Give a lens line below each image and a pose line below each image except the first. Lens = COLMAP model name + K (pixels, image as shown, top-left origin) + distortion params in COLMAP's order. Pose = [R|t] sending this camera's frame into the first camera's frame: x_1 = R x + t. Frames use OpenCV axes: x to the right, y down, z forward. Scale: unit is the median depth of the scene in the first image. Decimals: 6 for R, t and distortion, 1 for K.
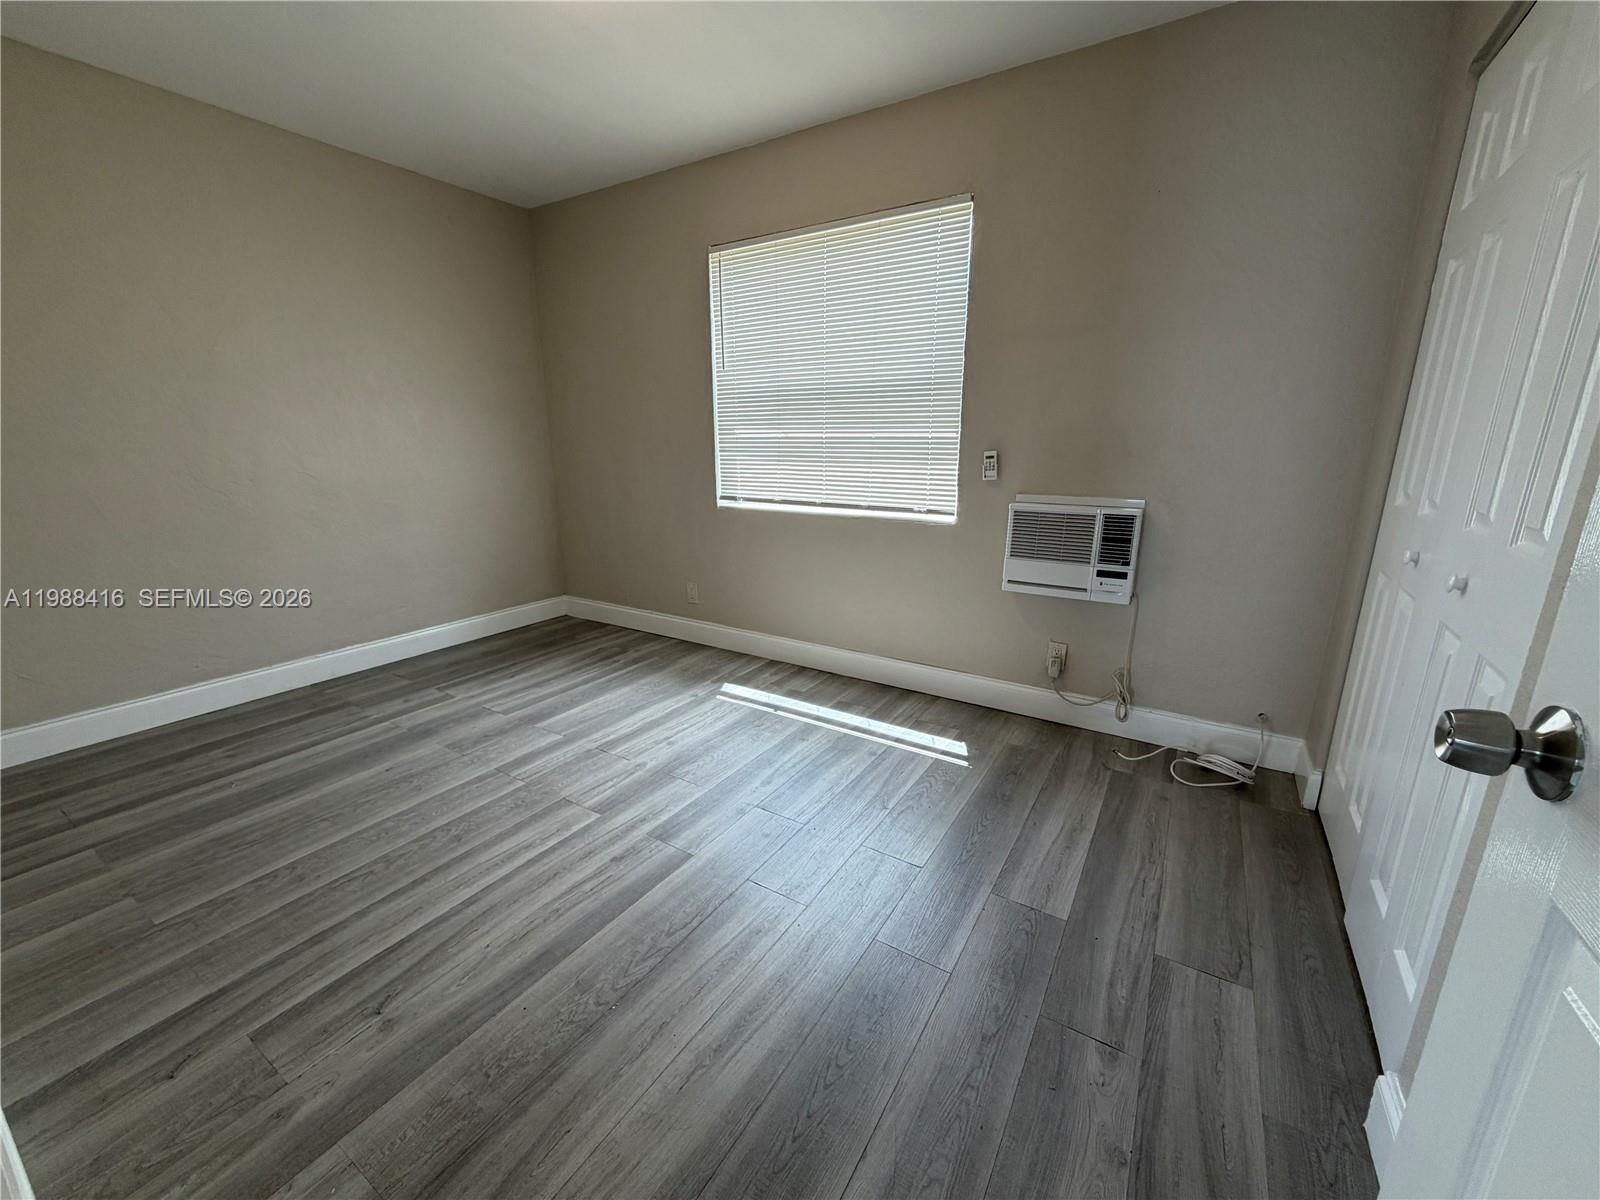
lens RADIAL K [[633.9, 0, 796.3], [0, 633.9, 604.0], [0, 0, 1]] dist [-0.001700, 0.000076]
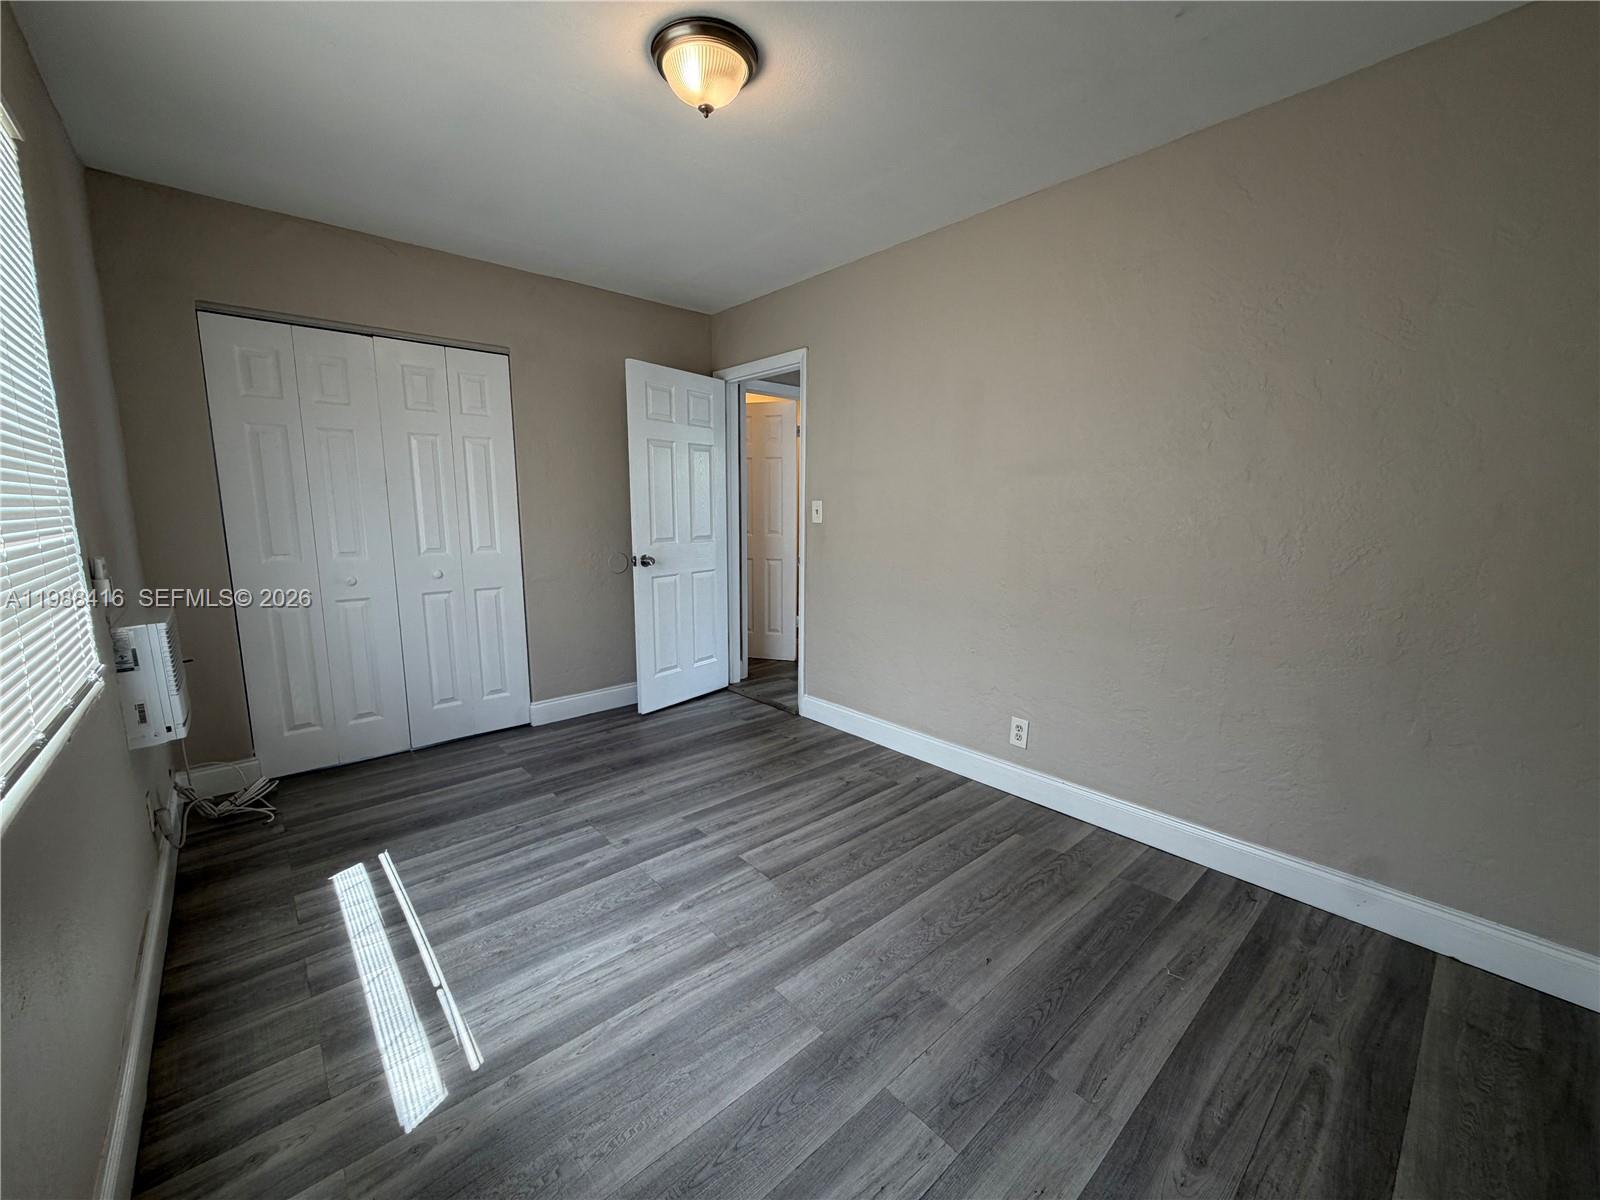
lens RADIAL K [[633.9, 0, 796.3], [0, 633.9, 604.0], [0, 0, 1]] dist [-0.001700, 0.000076]
pose [[-0.959943, -0.045411, 0.276491, -0.687979], [0.069434, 0.917448, 0.391750, -0.507357], [-0.271456, 0.395255, -0.877545, 1.758671]]
